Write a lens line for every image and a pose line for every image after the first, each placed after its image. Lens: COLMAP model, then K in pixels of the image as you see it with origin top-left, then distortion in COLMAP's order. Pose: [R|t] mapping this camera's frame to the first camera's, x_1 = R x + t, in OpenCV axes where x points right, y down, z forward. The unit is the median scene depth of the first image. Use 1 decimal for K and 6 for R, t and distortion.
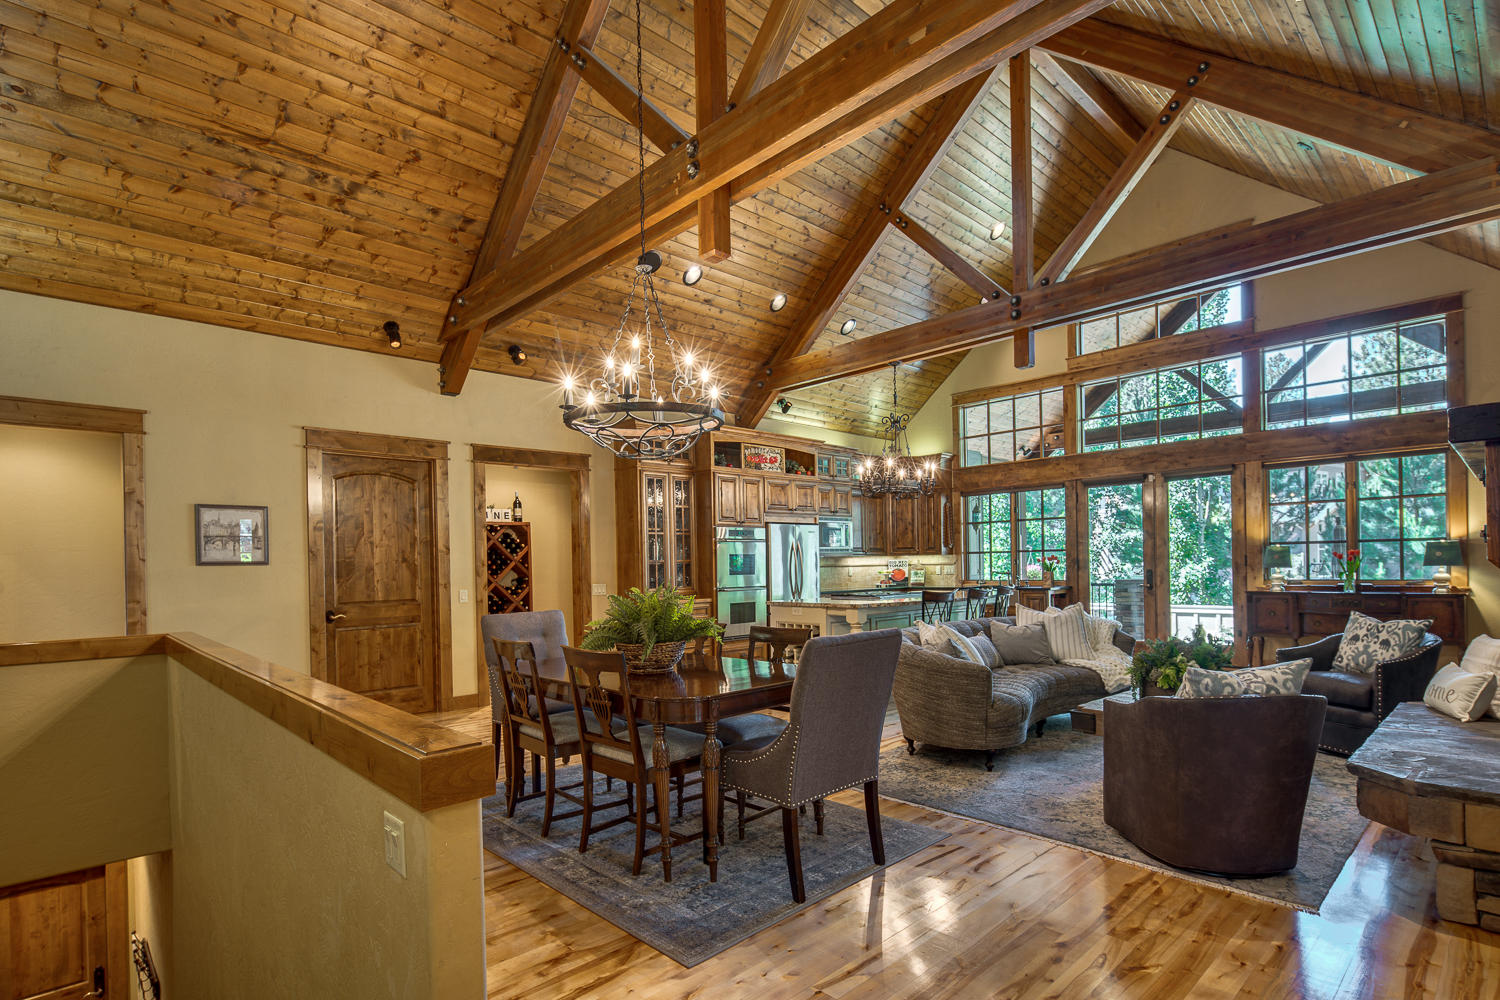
lens RADIAL K [[751.4, 0, 748.8], [0, 751.4, 565.9], [0, 0, 1]] dist [-0.000939, -0.000044]
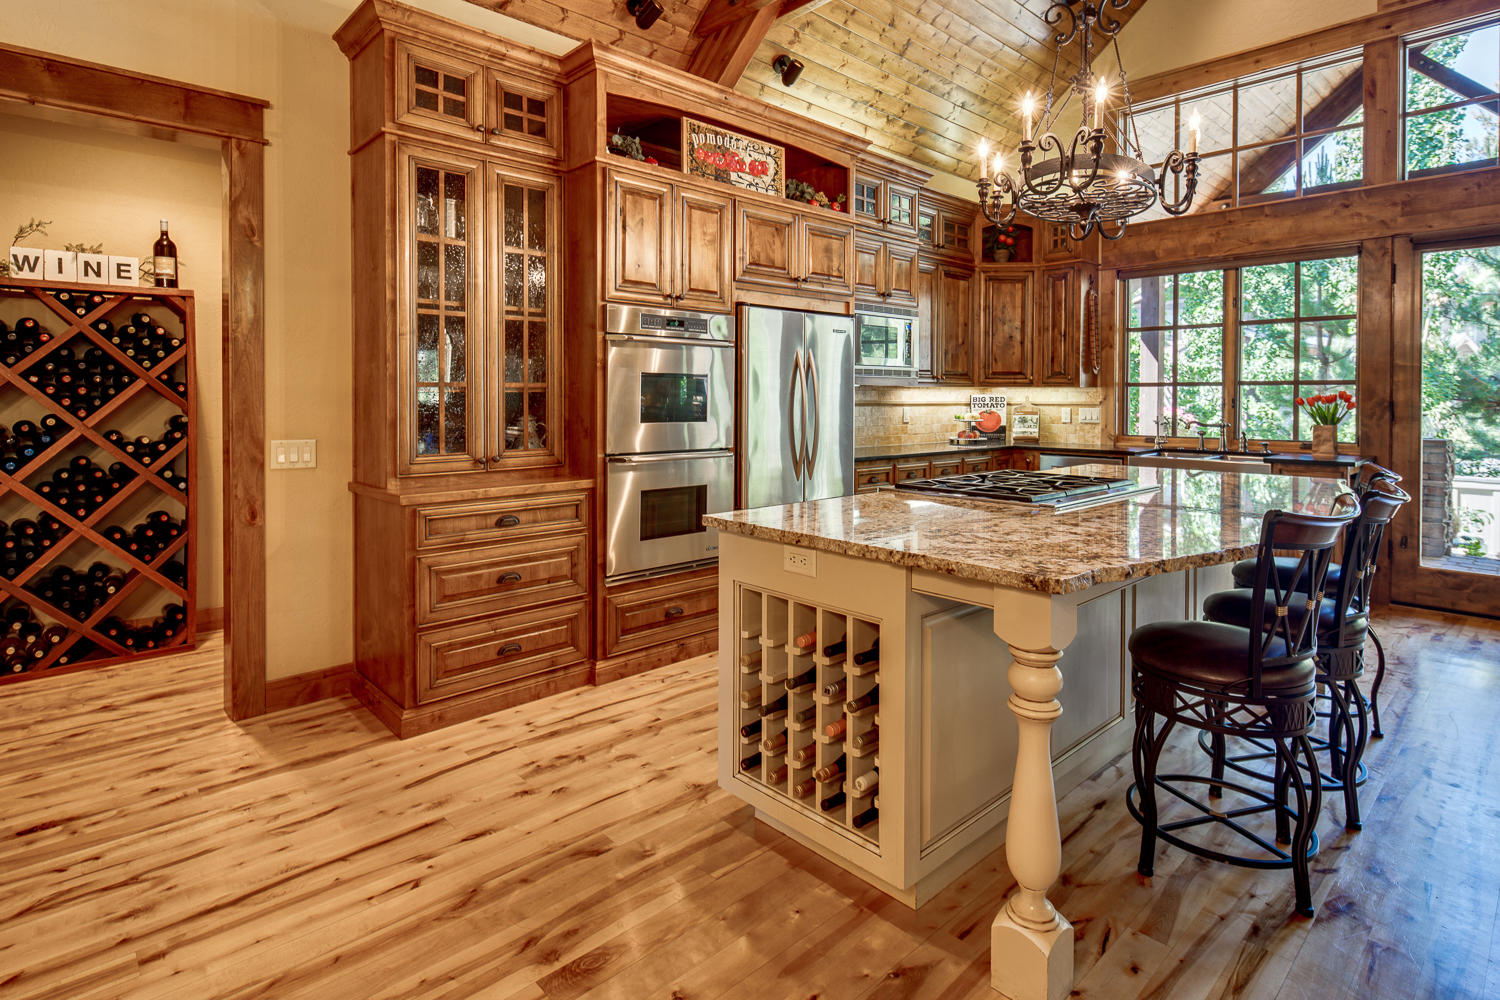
lens RADIAL K [[775.8, 0, 747.6], [0, 775.8, 403.7], [0, 0, 1]] dist [0.000554, -0.000384]
pose [[0.999608, 0.021583, -0.017810, 0.035663], [-0.021454, 0.999743, 0.007383, -0.002343], [0.017964, -0.006998, 0.999814, 0.509711]]
